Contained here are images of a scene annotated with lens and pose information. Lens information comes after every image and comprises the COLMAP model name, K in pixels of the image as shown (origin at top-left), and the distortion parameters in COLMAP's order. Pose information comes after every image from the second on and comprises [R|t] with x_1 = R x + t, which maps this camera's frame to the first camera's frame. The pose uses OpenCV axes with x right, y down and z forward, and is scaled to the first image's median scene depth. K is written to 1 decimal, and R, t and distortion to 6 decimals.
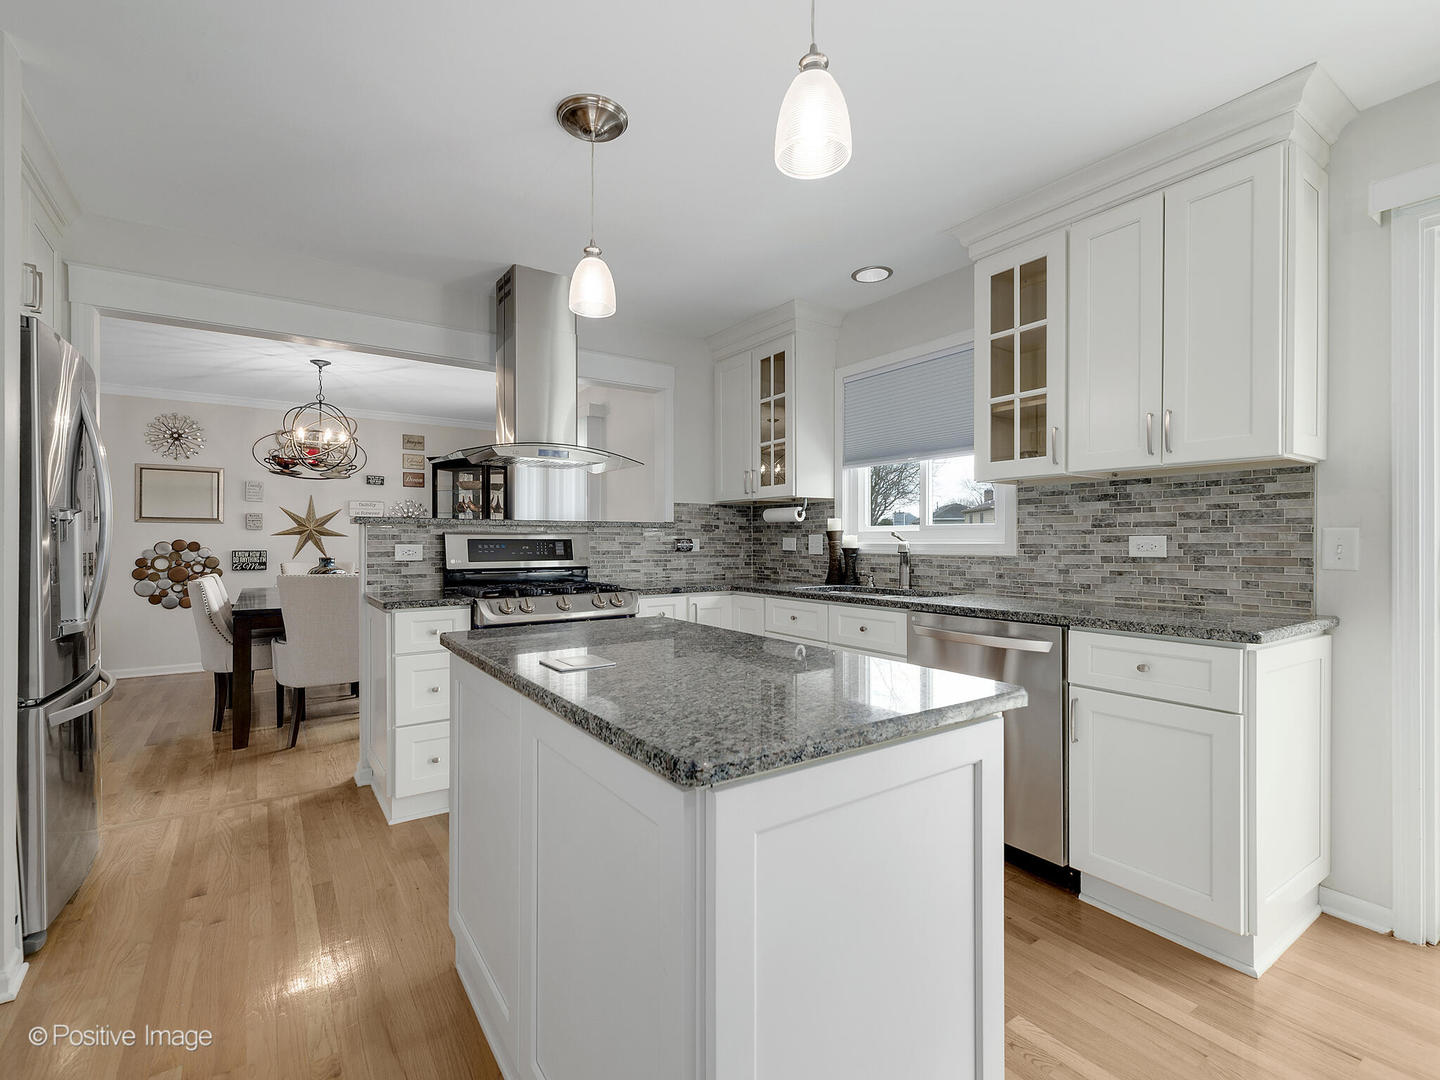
lens RADIAL K [[663.6, 0, 719.1], [0, 663.6, 541.1], [0, 0, 1]] dist [0.010763, -0.001672]
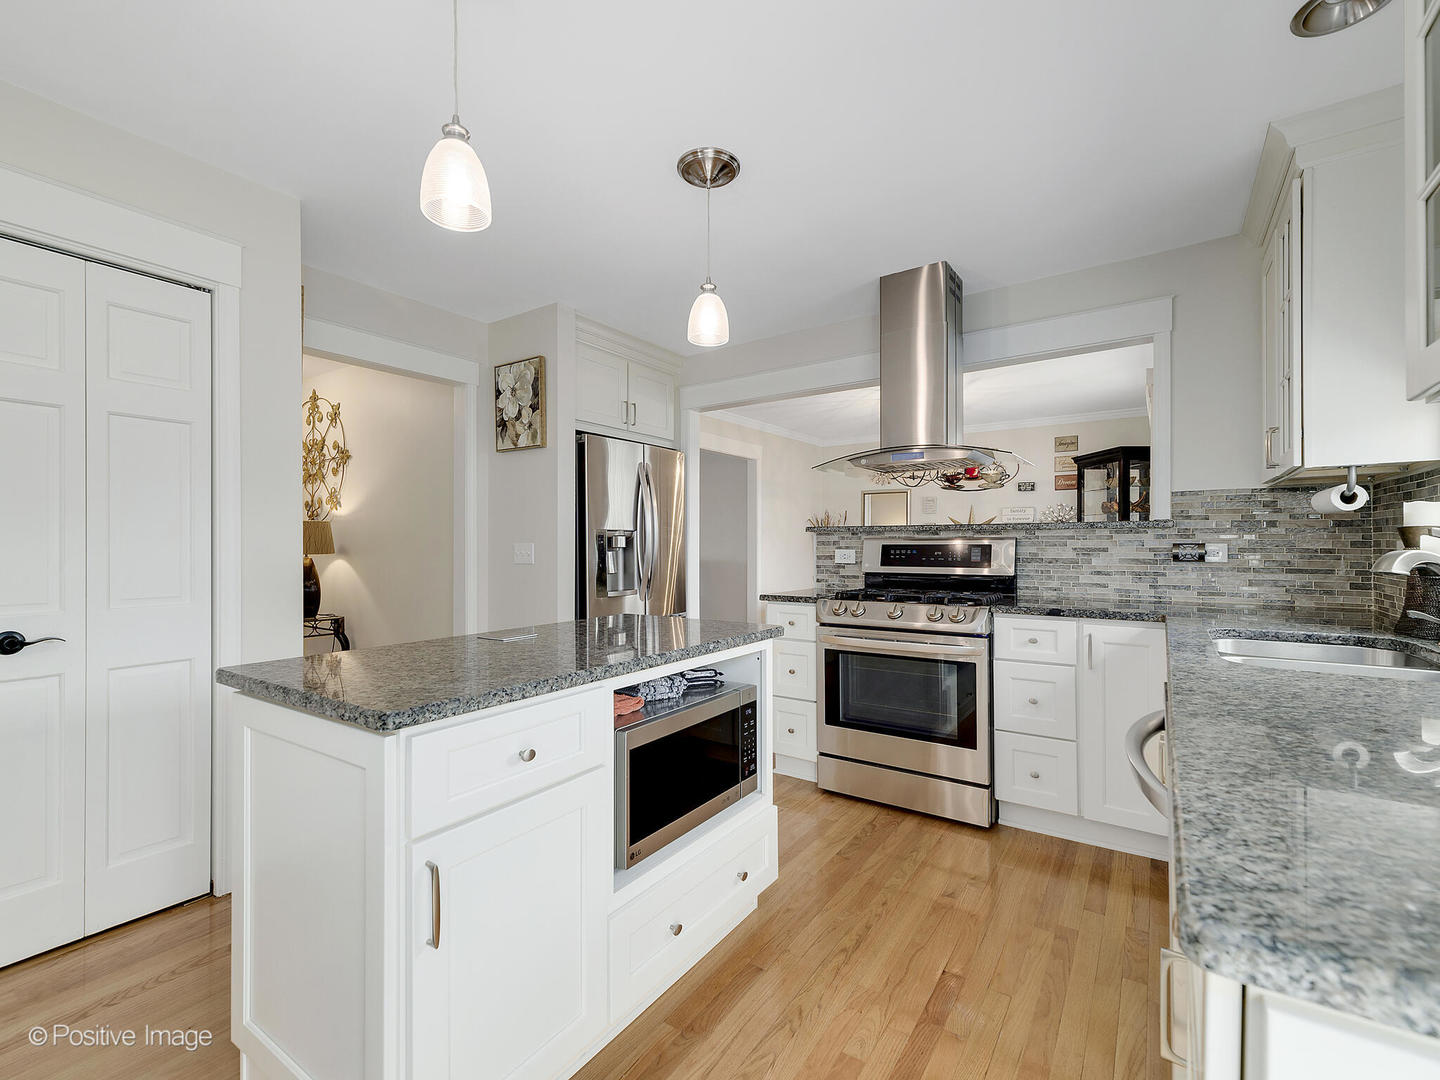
lens RADIAL K [[645.7, 0, 720.8], [0, 645.7, 539.5], [0, 0, 1]] dist [0.014772, -0.004012]
pose [[0.358197, -0.008597, -0.933606, 0.449631], [0.002297, 0.999963, -0.008327, -0.003060], [0.933643, 0.000838, 0.358203, 0.347140]]
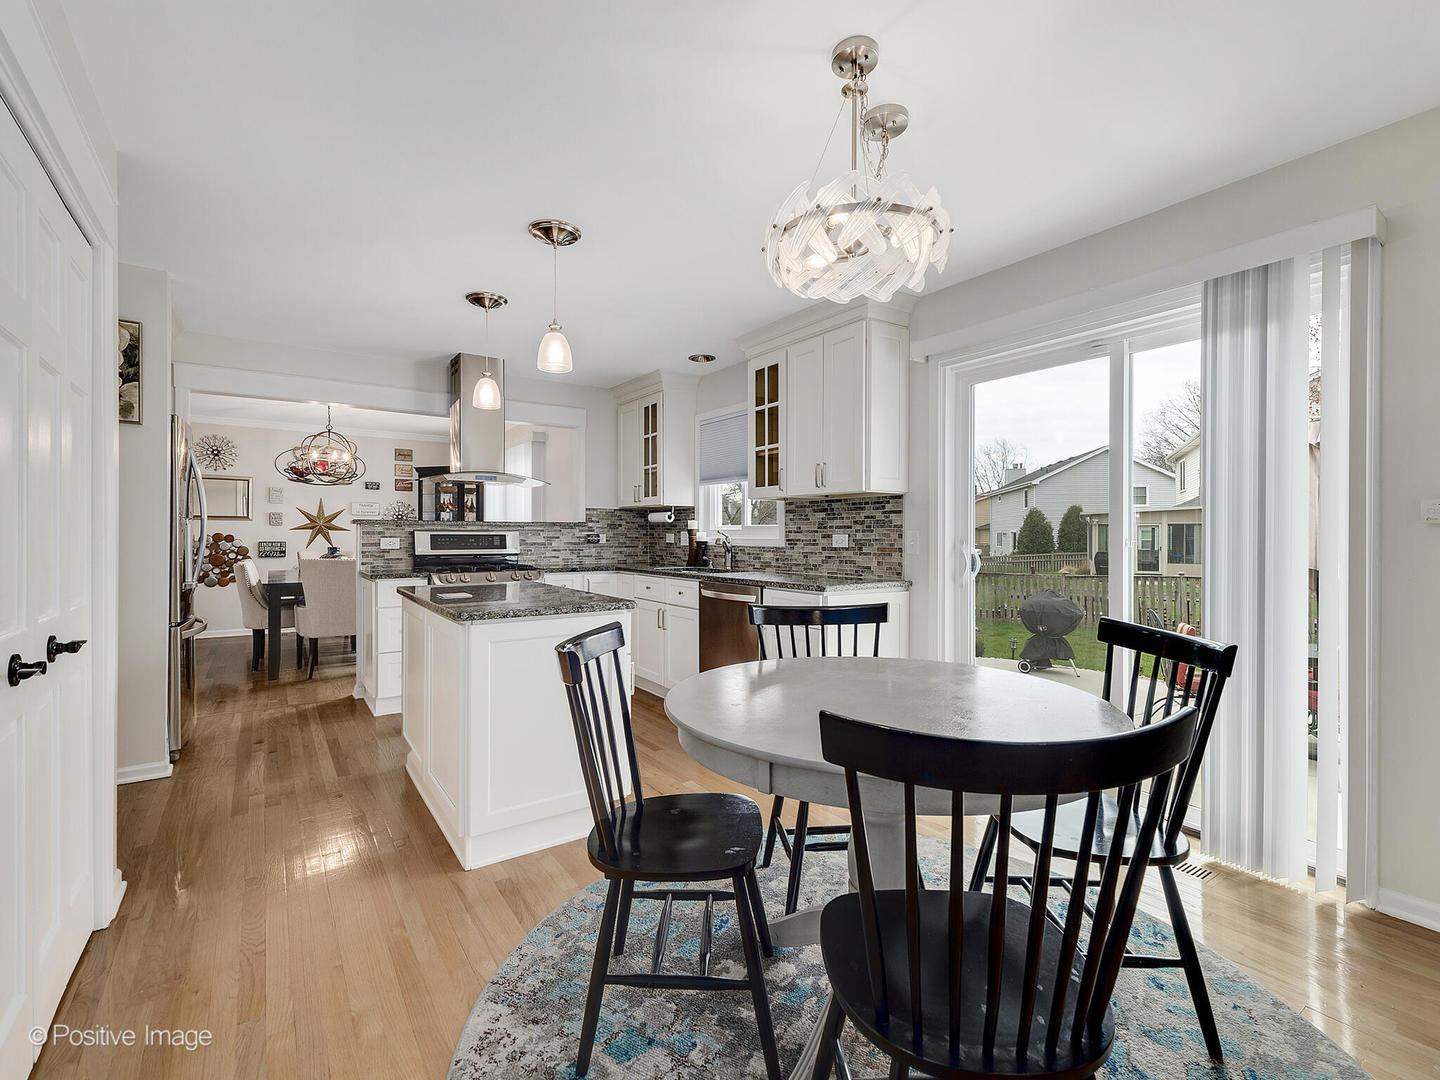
lens RADIAL K [[645.7, 0, 718.2], [0, 645.7, 531.4], [0, 0, 1]] dist [0.014772, -0.004012]
pose [[0.999980, 0.002734, 0.005635, 0.225094], [-0.002715, 0.999991, -0.003335, -0.006051], [-0.005644, 0.003320, 0.999979, -0.393610]]
